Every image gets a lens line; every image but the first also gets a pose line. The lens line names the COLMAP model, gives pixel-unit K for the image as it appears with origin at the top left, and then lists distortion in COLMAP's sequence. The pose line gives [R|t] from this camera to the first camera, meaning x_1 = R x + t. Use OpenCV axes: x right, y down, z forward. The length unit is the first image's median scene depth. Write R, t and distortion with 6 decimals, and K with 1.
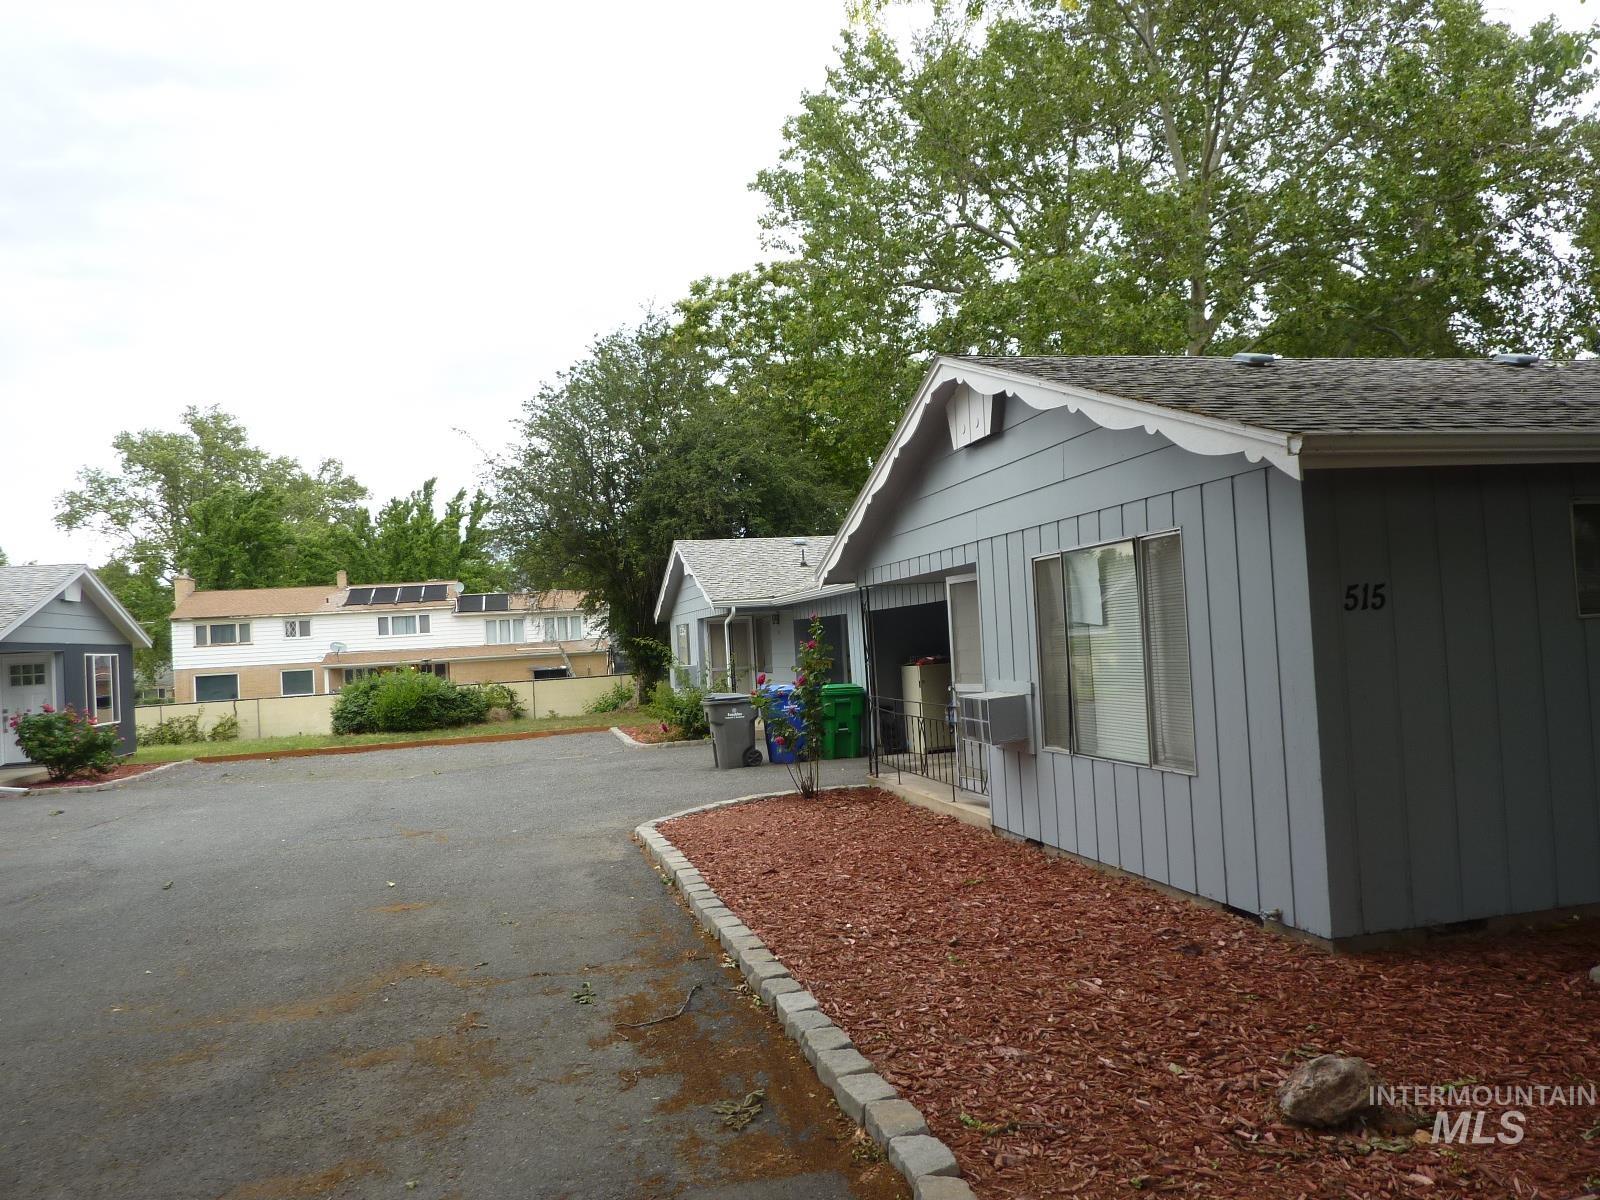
lens RADIAL K [[1202.7, 0, 800.1], [0, 1202.7, 604.2], [0, 0, 1]] dist [-0.030768, -0.013393]
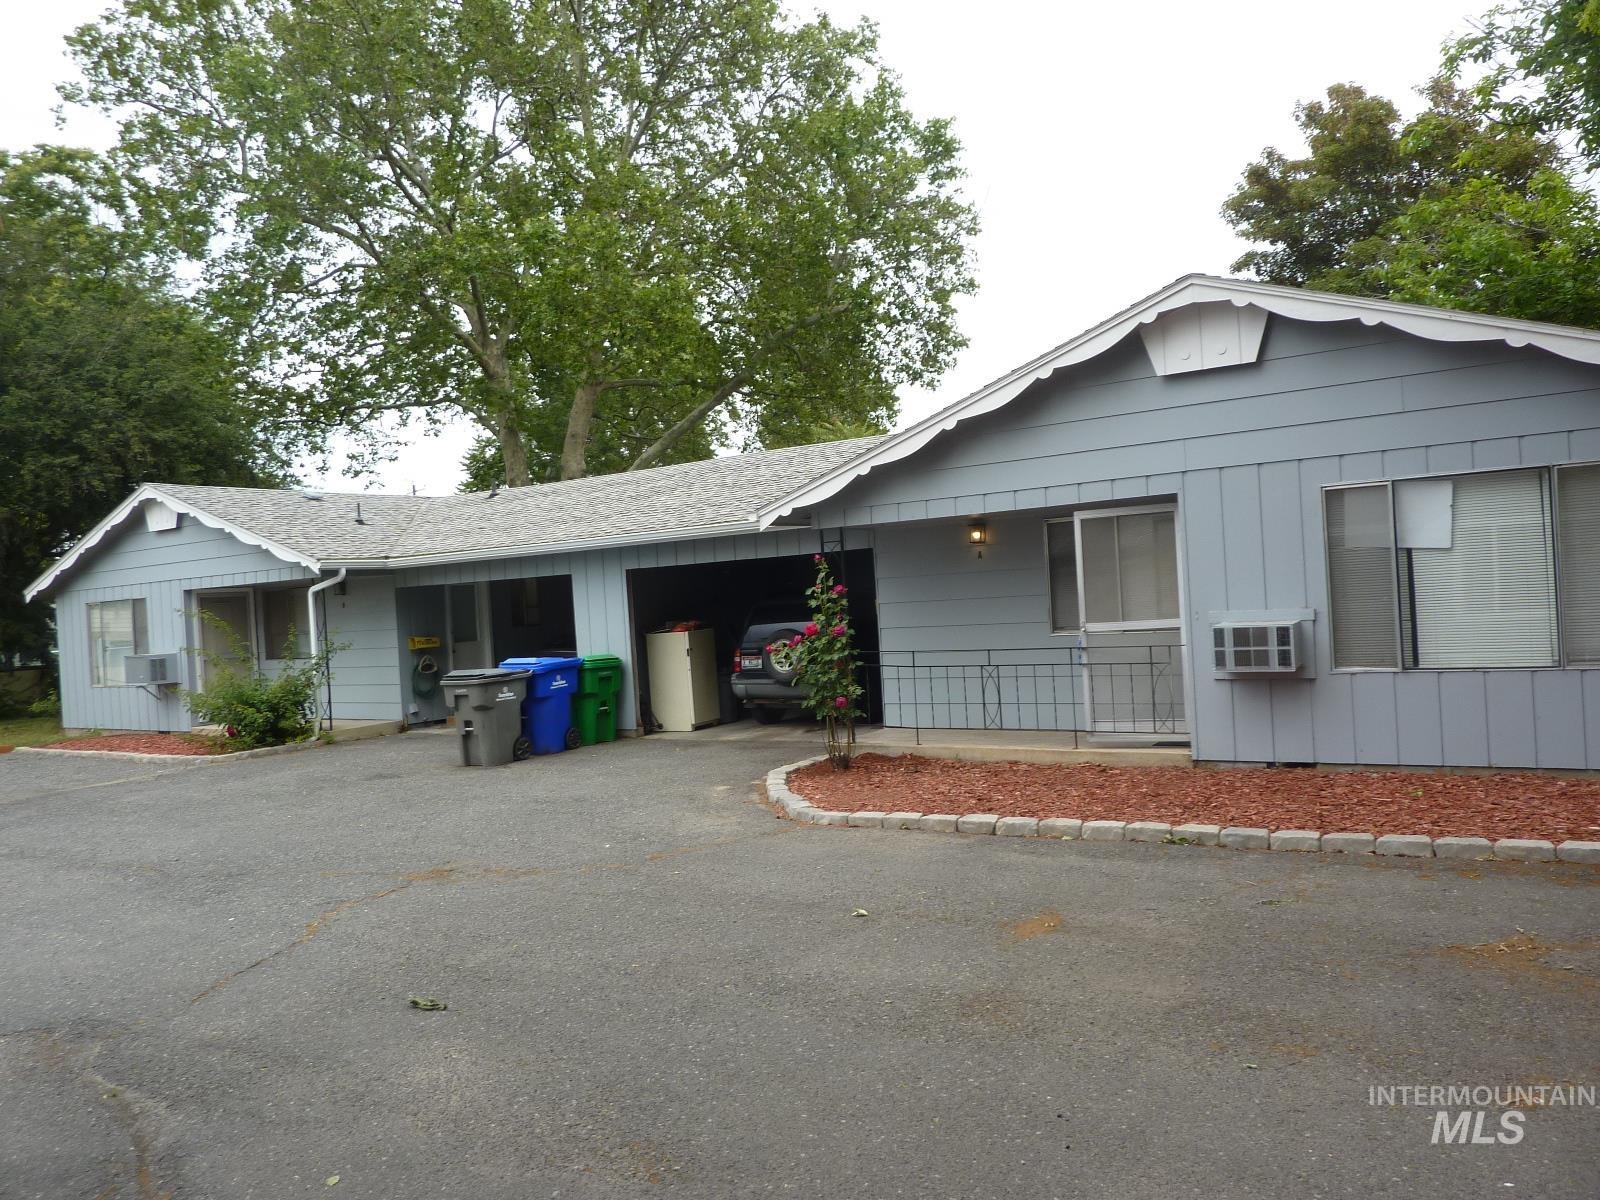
lens RADIAL K [[1202.7, 0, 798.7], [0, 1202.7, 598.1], [0, 0, 1]] dist [-0.030768, -0.013393]
pose [[0.733939, 0.017752, 0.678984, -0.659649], [-0.006094, 0.999790, -0.019553, 0.063727], [-0.679188, 0.010213, 0.733893, 0.443738]]
